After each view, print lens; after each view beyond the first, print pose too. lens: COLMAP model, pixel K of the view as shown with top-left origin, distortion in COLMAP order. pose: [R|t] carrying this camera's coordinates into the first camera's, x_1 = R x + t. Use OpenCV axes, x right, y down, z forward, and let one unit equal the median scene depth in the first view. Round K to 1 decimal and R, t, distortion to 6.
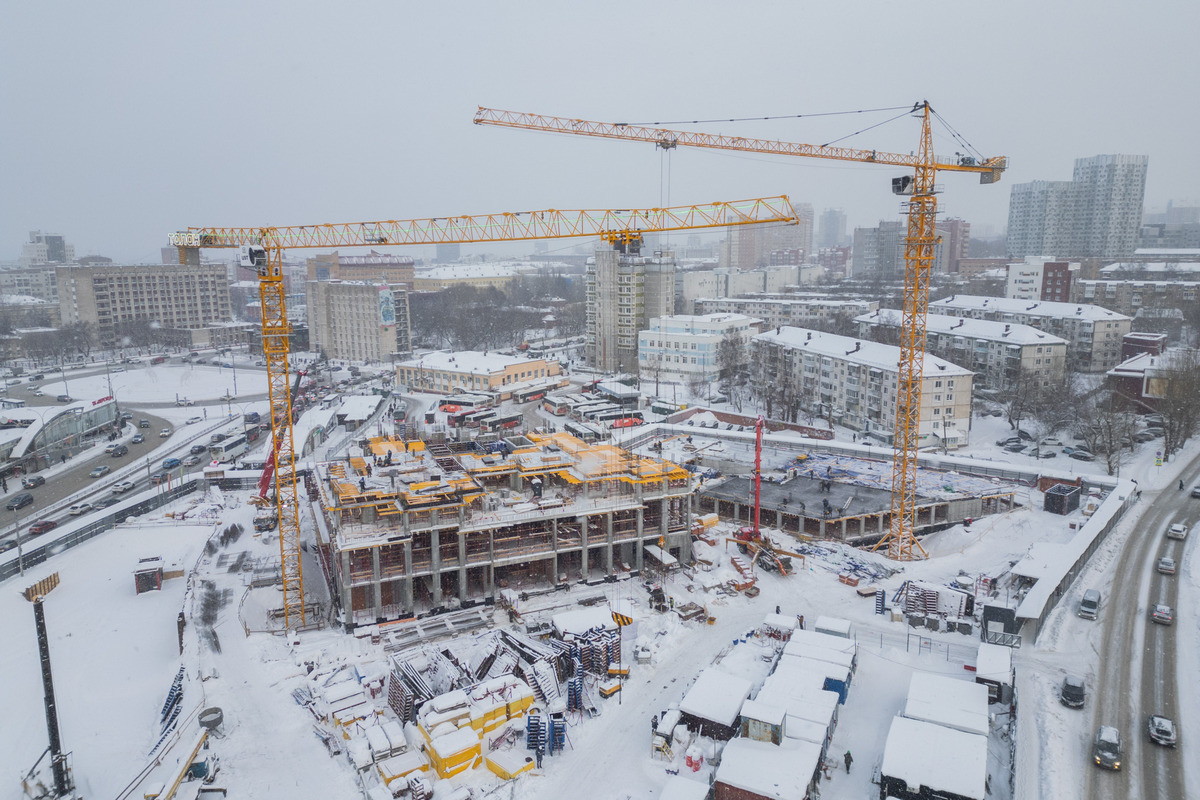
lens RADIAL K [[831.3, 0, 597.9], [0, 831.3, 384.4], [0, 0, 1]] dist [0.121981, -0.110759]
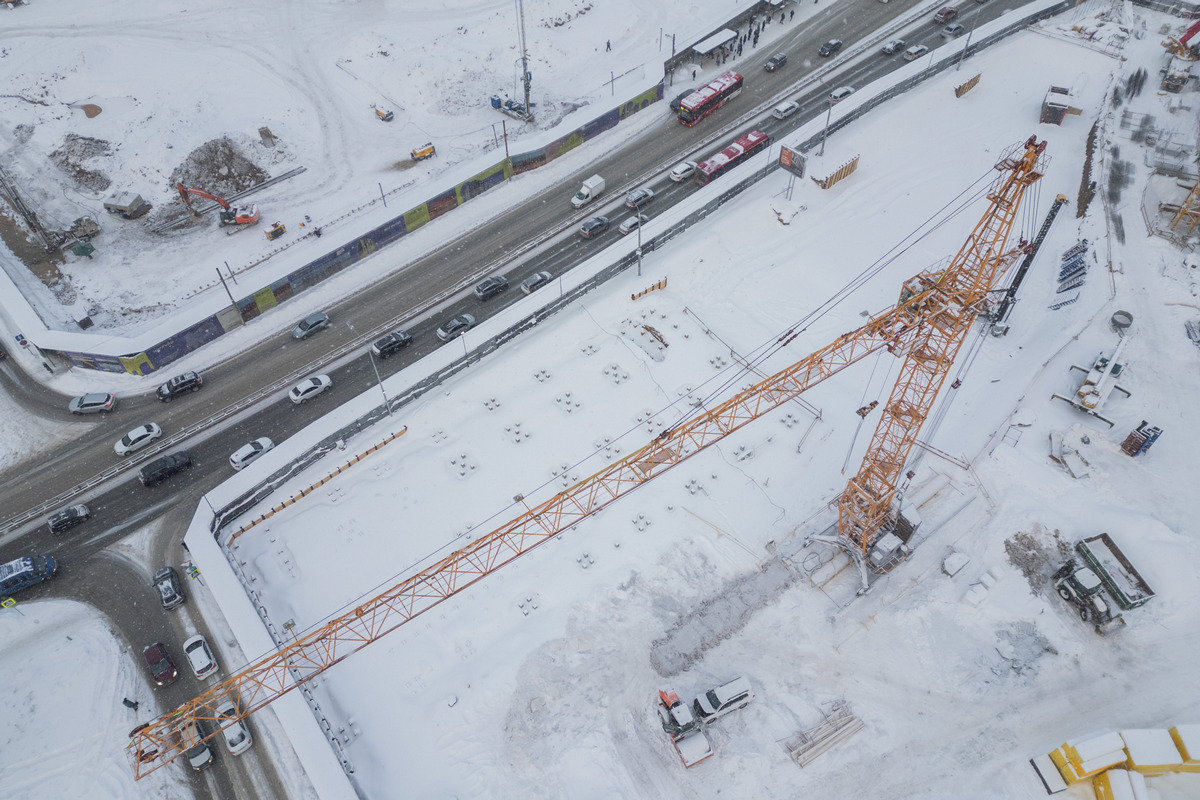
lens RADIAL K [[840.7, 0, 600.0], [0, 840.7, 400.0], [0, 0, 1]] dist [0.091534, -0.048629]
pose [[0.699398, 0.548307, -0.458477, -0.211746], [-0.122456, 0.723909, 0.678940, -0.178604], [0.704163, -0.418706, 0.573445, -0.193142]]
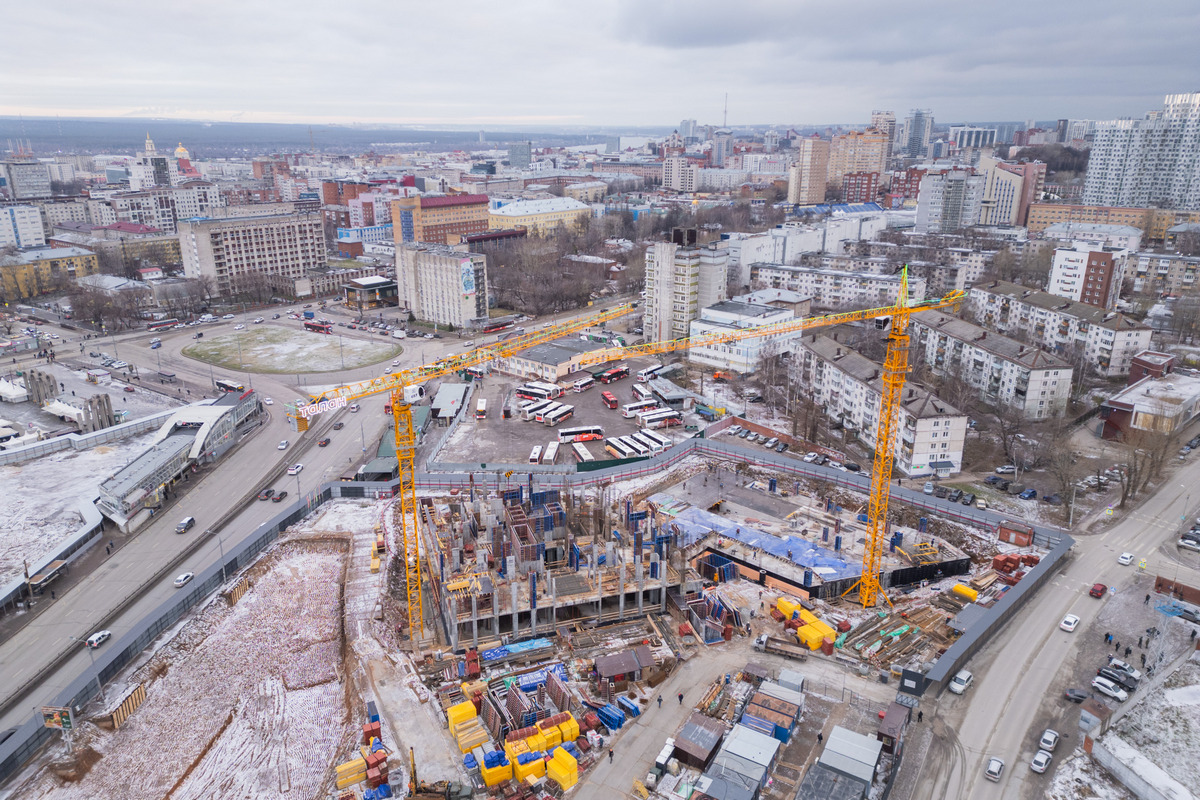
lens RADIAL K [[831.3, 0, 597.9], [0, 831.3, 384.4], [0, 0, 1]] dist [0.121981, -0.110759]
pose [[0.996295, 0.033666, -0.079142, 0.036147], [-0.022832, 0.990717, 0.134008, -0.282323], [0.082919, -0.131705, 0.987815, -0.268790]]
